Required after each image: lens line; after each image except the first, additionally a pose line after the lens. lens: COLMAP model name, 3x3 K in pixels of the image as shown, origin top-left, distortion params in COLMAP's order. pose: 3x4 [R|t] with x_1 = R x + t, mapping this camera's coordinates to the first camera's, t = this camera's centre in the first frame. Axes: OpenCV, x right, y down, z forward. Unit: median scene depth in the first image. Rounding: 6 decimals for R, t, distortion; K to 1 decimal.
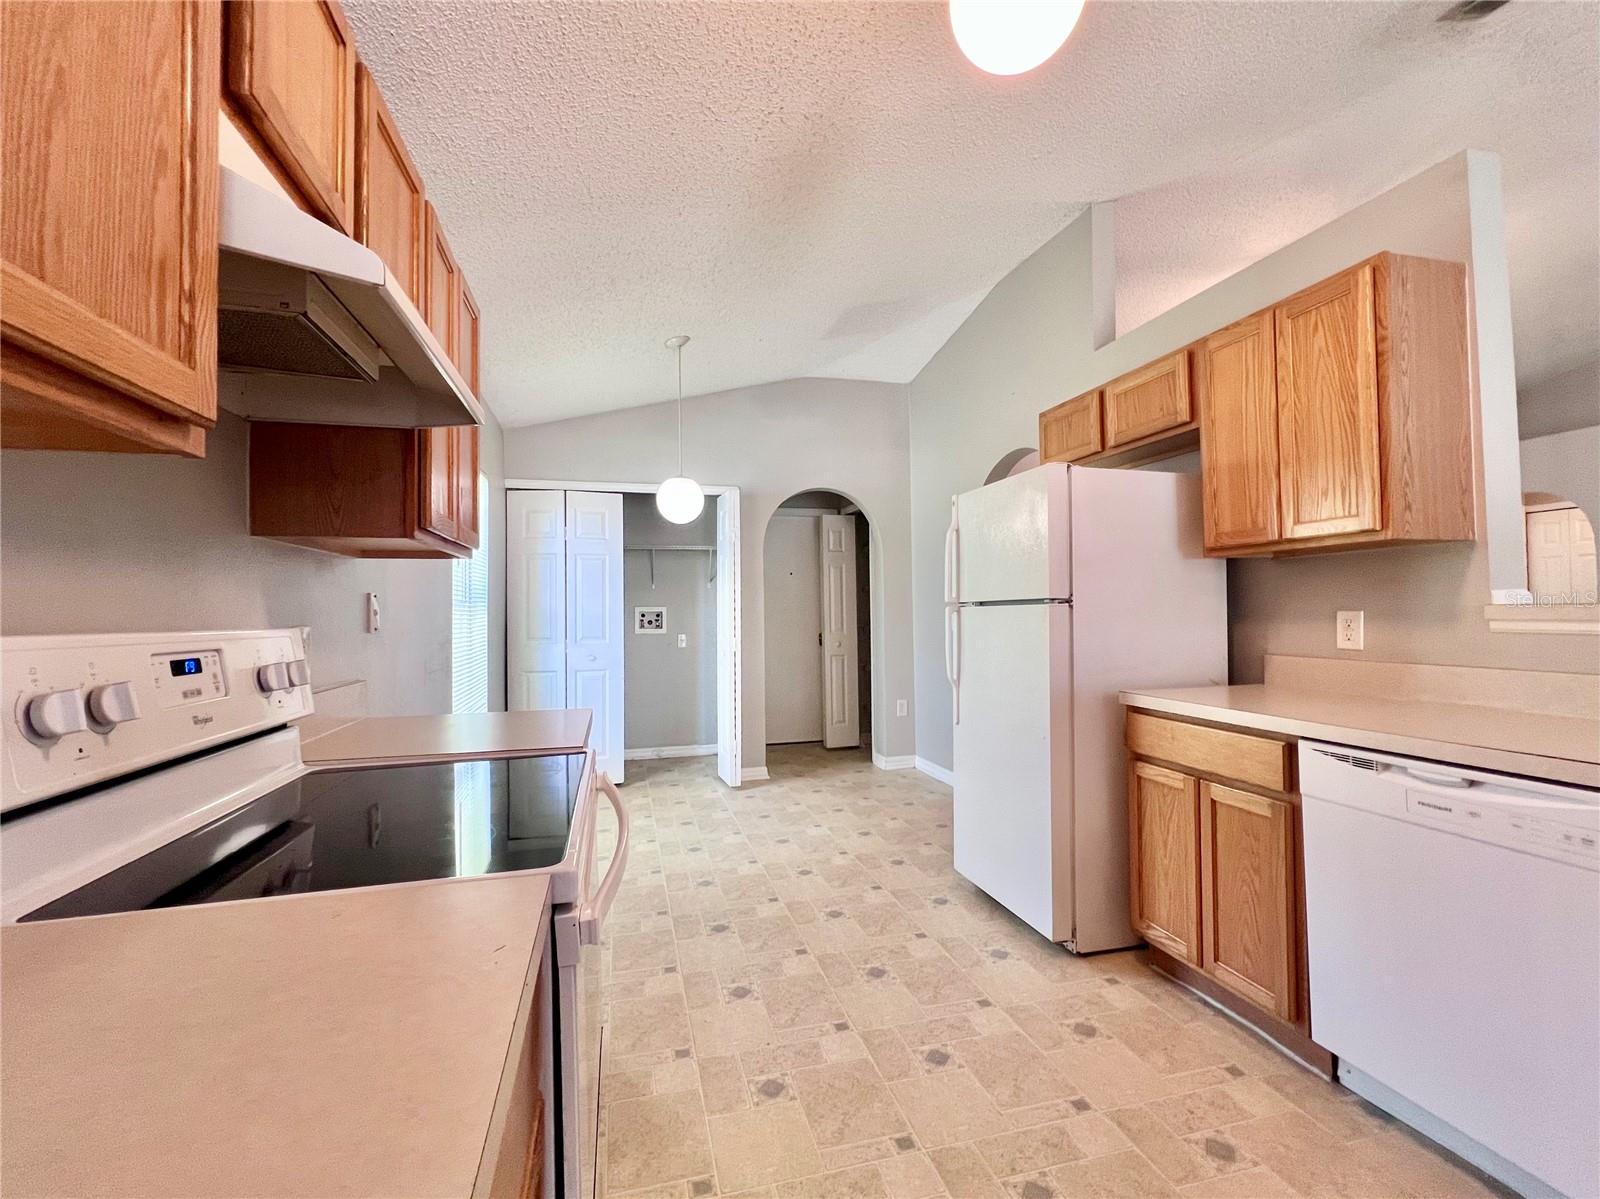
lens RADIAL K [[691.8, 0, 792.0], [0, 691.8, 597.1], [0, 0, 1]] dist [-0.001068, 0.000098]
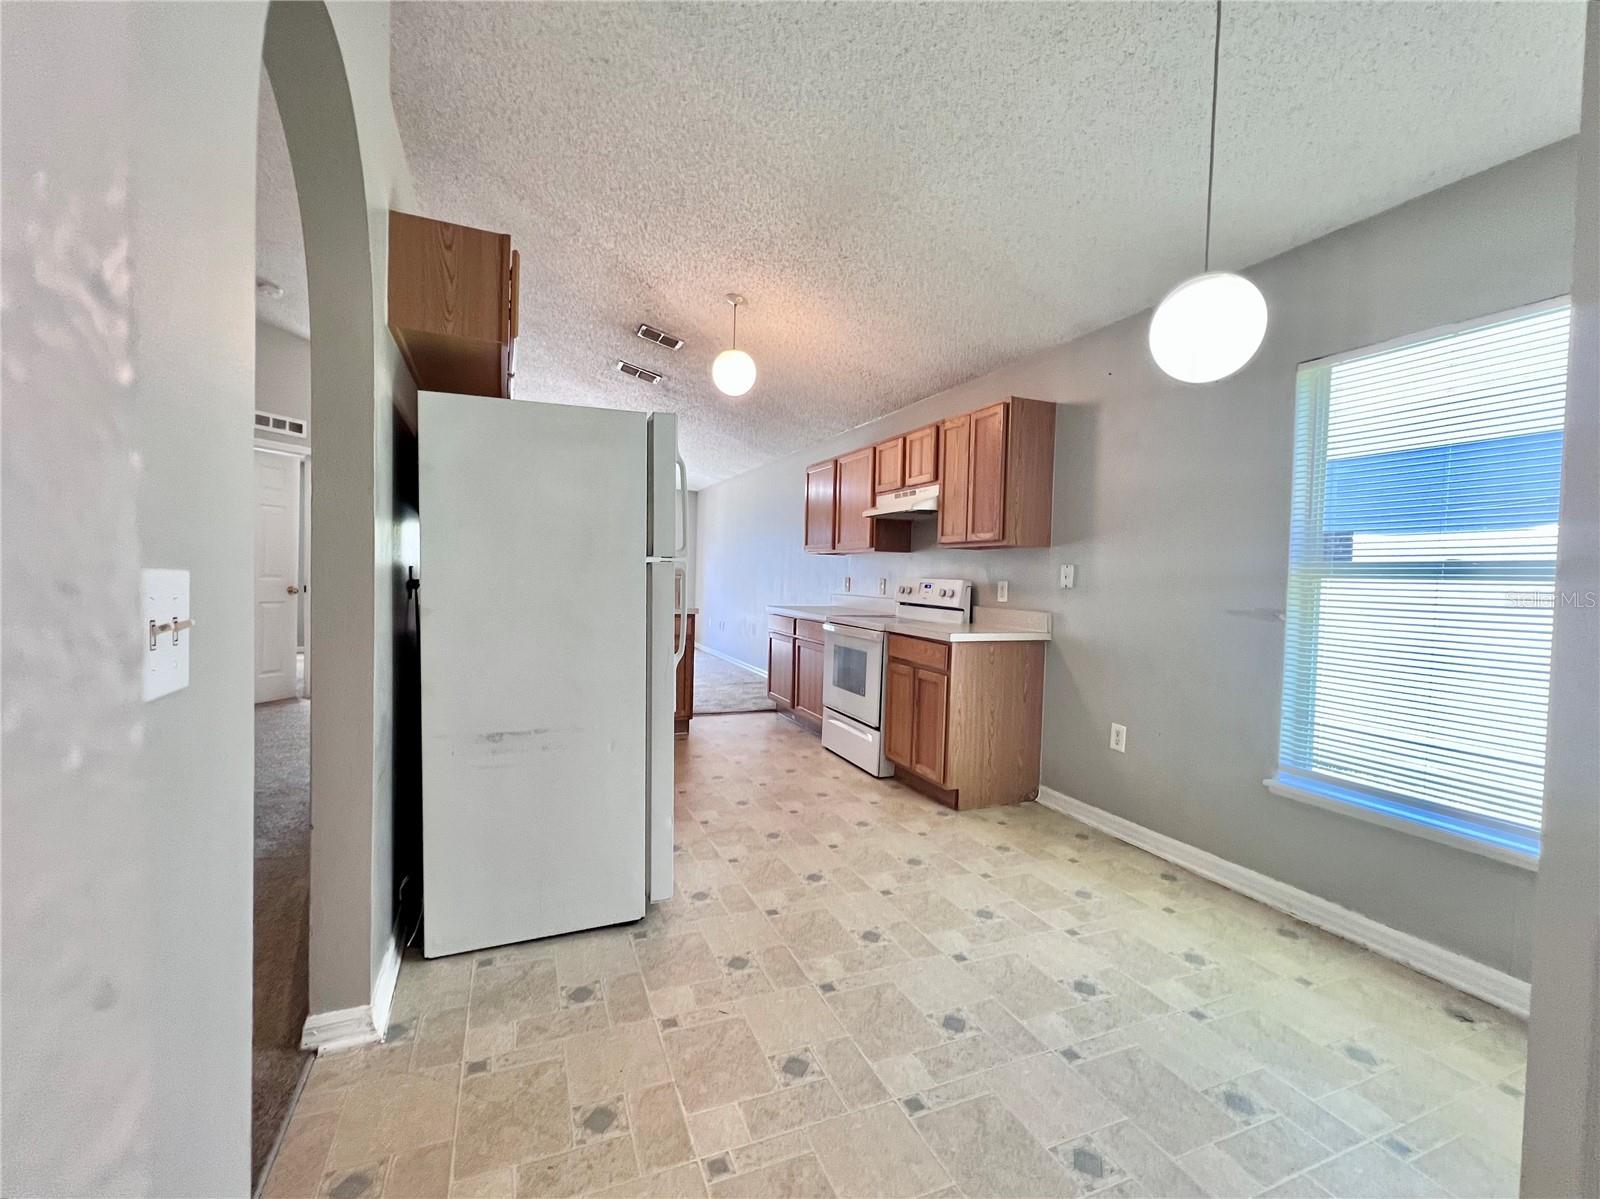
lens RADIAL K [[680.7, 0, 797.1], [0, 680.7, 574.6], [0, 0, 1]] dist [-0.001521, 0.000445]
pose [[-0.988752, -0.014318, -0.148880, 0.234457], [-0.011497, 0.999738, -0.019789, 0.044514], [0.149124, -0.017855, -0.988657, 1.941290]]
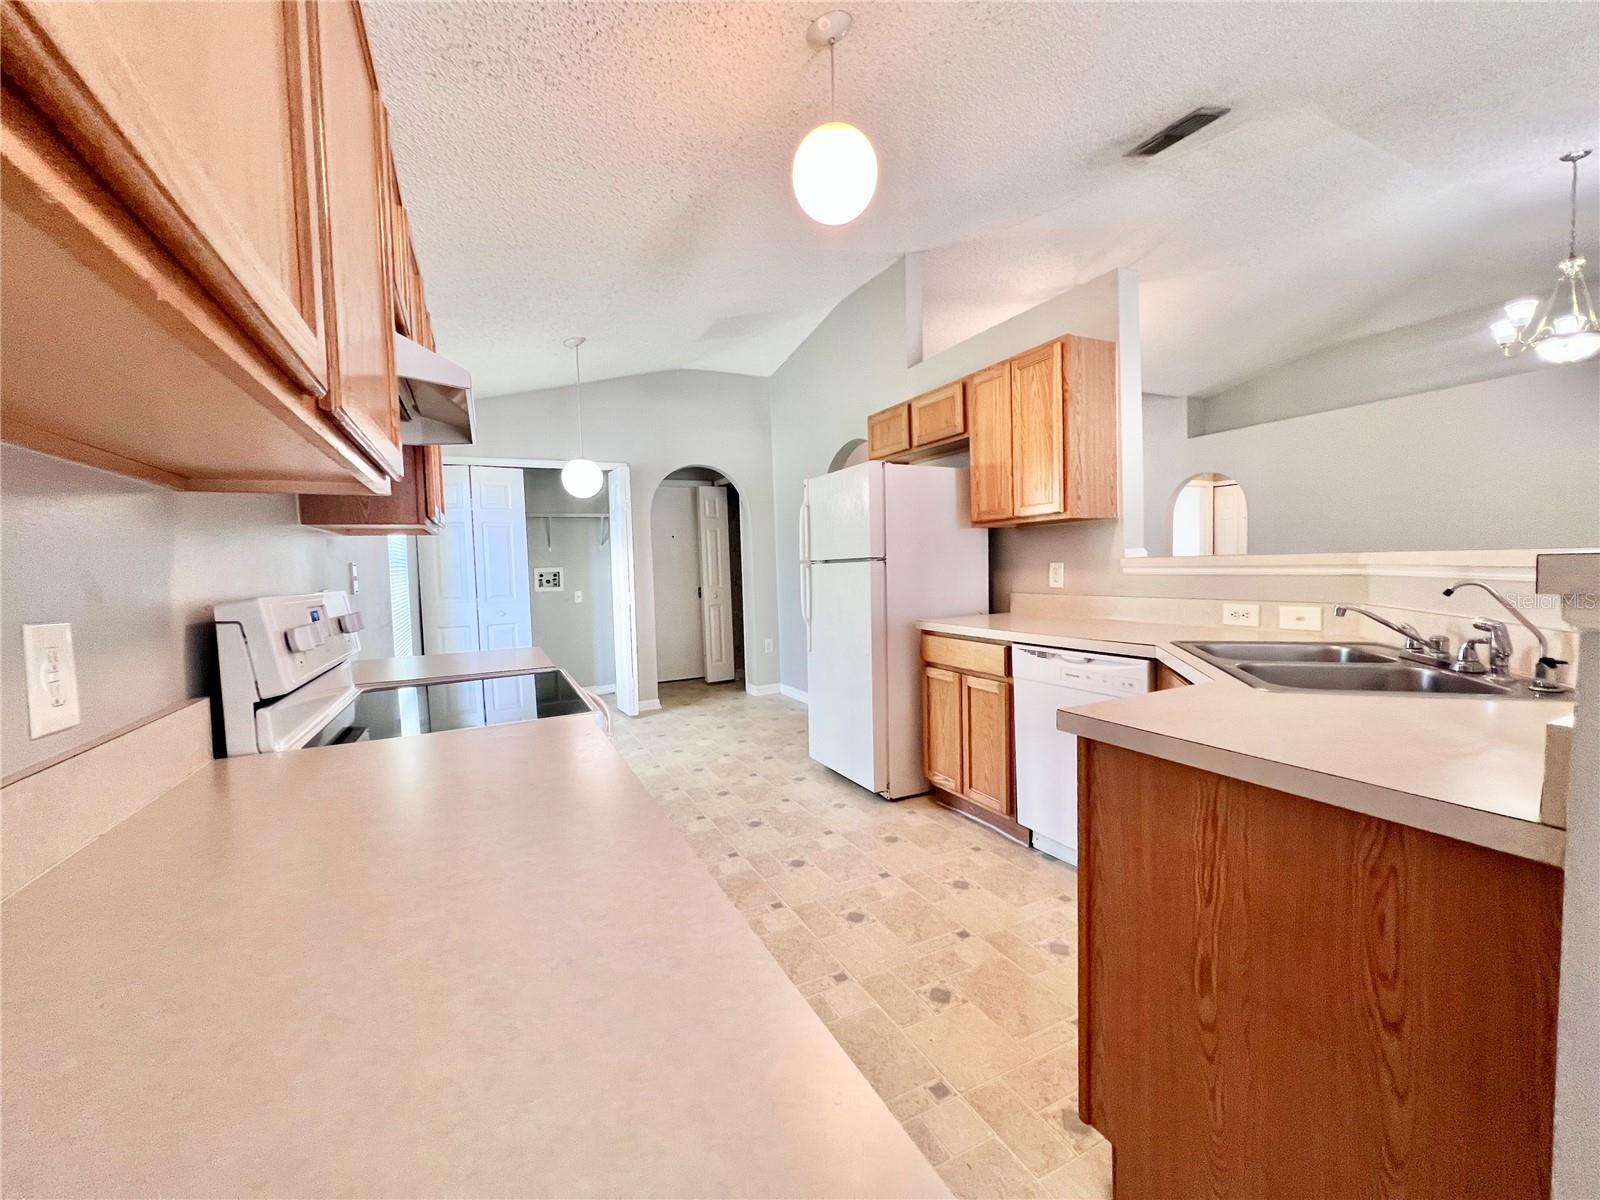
lens RADIAL K [[639.1, 0, 793.1], [0, 639.1, 595.8], [0, 0, 1]] dist [-0.001075, -0.000090]
pose [[0.980162, -0.028636, 0.196116, -0.037678], [0.015695, 0.997614, 0.067228, -0.009003], [-0.197574, -0.062816, 0.978273, -0.221766]]
